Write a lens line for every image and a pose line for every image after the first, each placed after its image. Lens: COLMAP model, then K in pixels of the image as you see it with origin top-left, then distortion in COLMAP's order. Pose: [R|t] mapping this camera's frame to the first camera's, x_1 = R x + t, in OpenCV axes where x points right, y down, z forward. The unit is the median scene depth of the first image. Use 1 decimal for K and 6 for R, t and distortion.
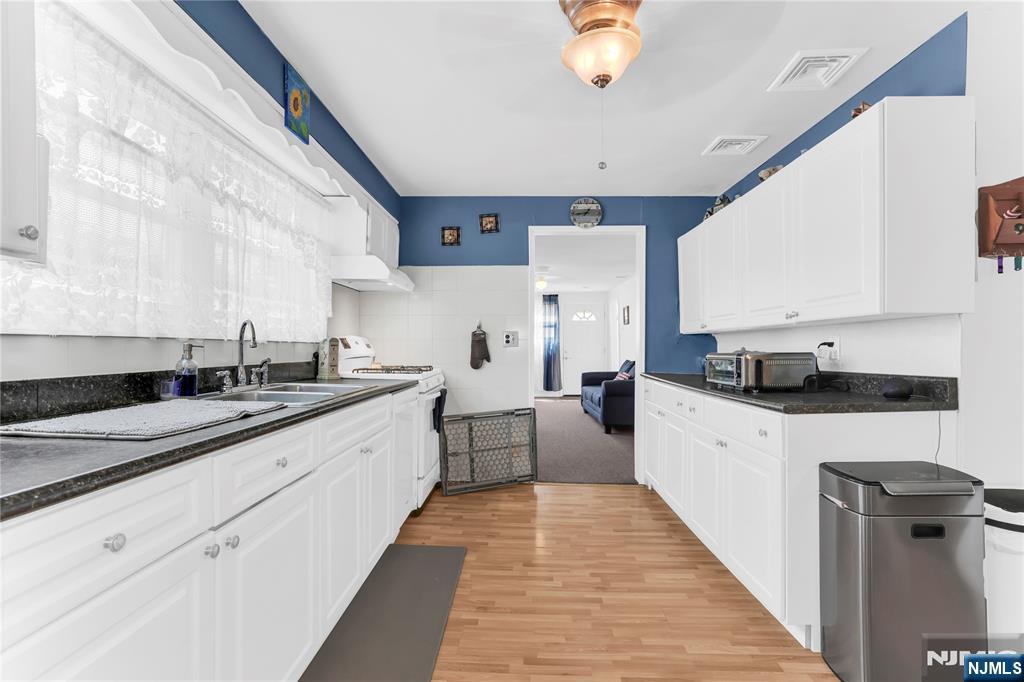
lens RADIAL K [[445.8, 0, 510.8], [0, 445.8, 334.3], [0, 0, 1]] dist [-0.047420, 0.019929]
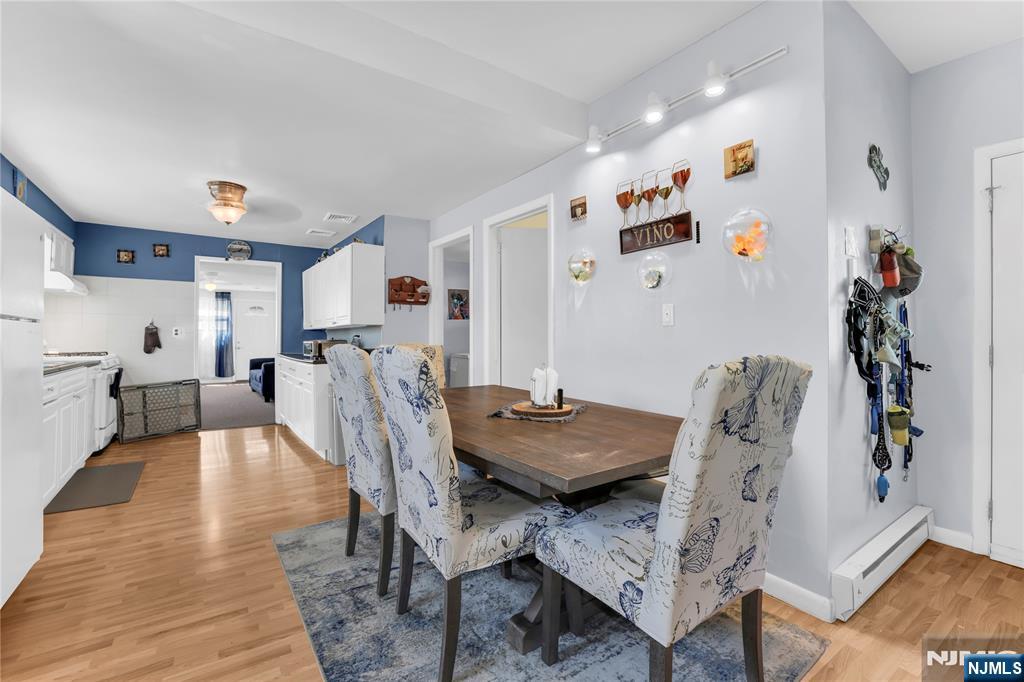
lens RADIAL K [[445.8, 0, 510.8], [0, 445.8, 334.3], [0, 0, 1]] dist [-0.047420, 0.019929]
pose [[0.797689, 0.004218, 0.603054, 0.004083], [-0.015267, 0.999796, 0.013203, -0.017951], [-0.602876, -0.019739, 0.797591, -0.783155]]
